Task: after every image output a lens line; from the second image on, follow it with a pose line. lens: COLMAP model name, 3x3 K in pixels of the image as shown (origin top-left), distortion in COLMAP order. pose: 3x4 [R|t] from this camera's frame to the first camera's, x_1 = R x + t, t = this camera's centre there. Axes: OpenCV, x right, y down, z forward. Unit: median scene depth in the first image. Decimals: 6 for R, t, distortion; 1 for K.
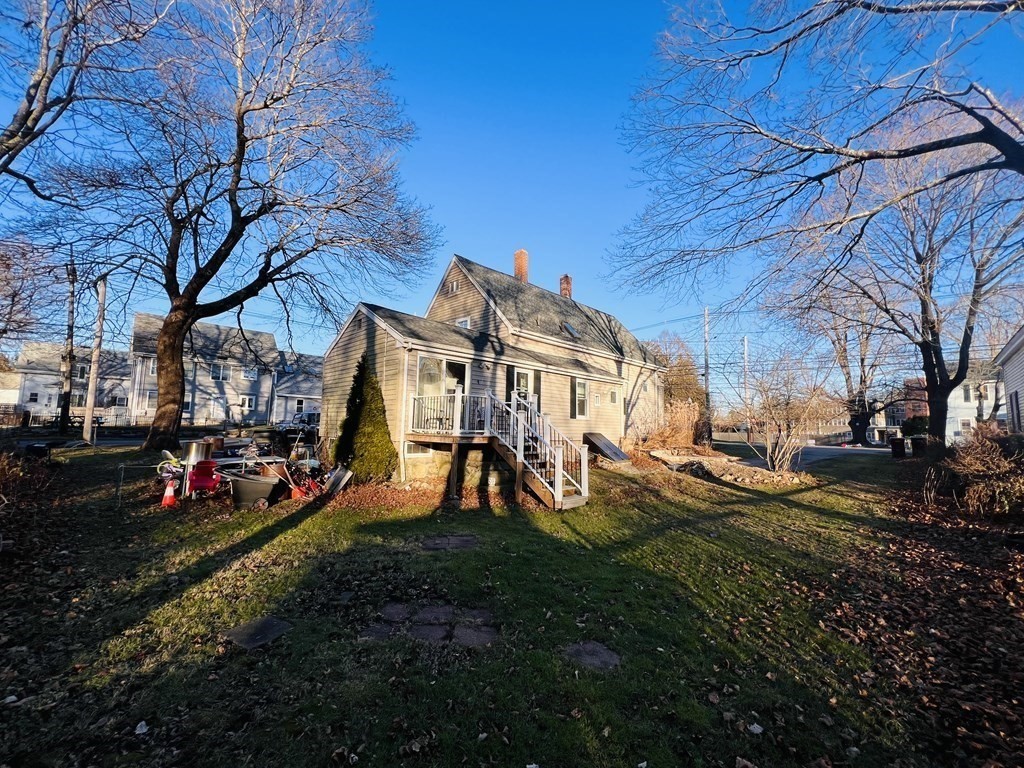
lens RADIAL K [[411.5, 0, 510.8], [0, 411.5, 382.5], [0, 0, 1]] dist [0.000084, -0.000068]
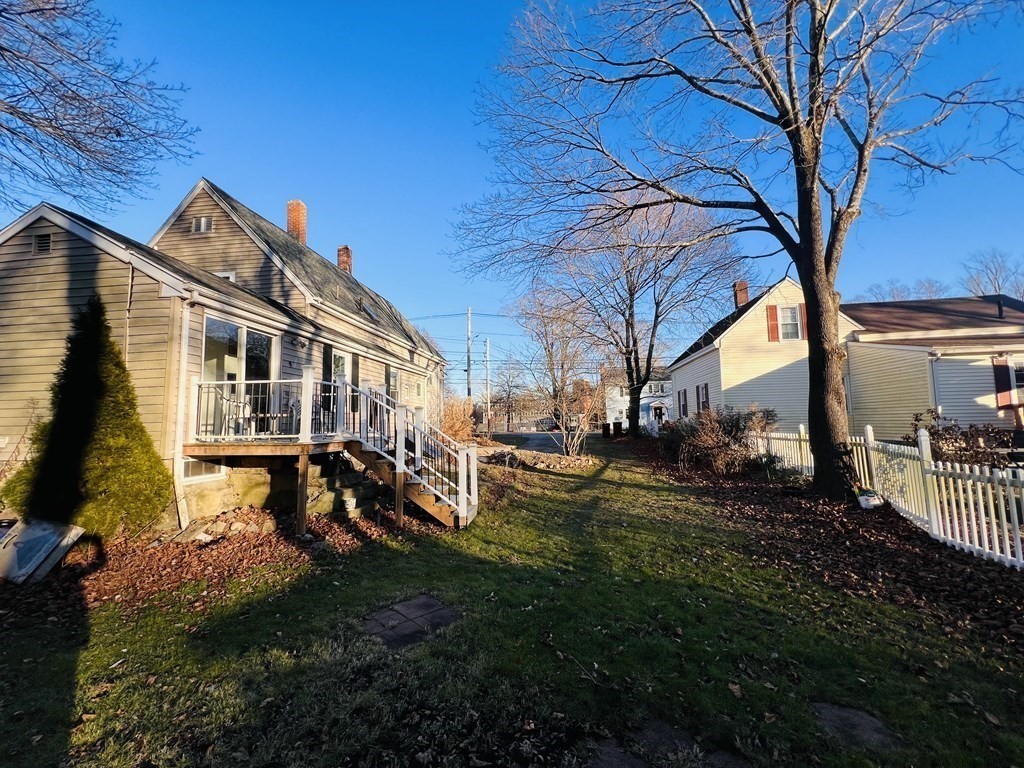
lens RADIAL K [[411.5, 0, 510.5], [0, 411.5, 383.1], [0, 0, 1]] dist [0.000084, -0.000068]
pose [[0.798129, 0.023847, 0.602014, -0.193697], [-0.033420, 0.999430, 0.004717, 0.014554], [-0.601559, -0.023884, 0.798471, 0.202267]]
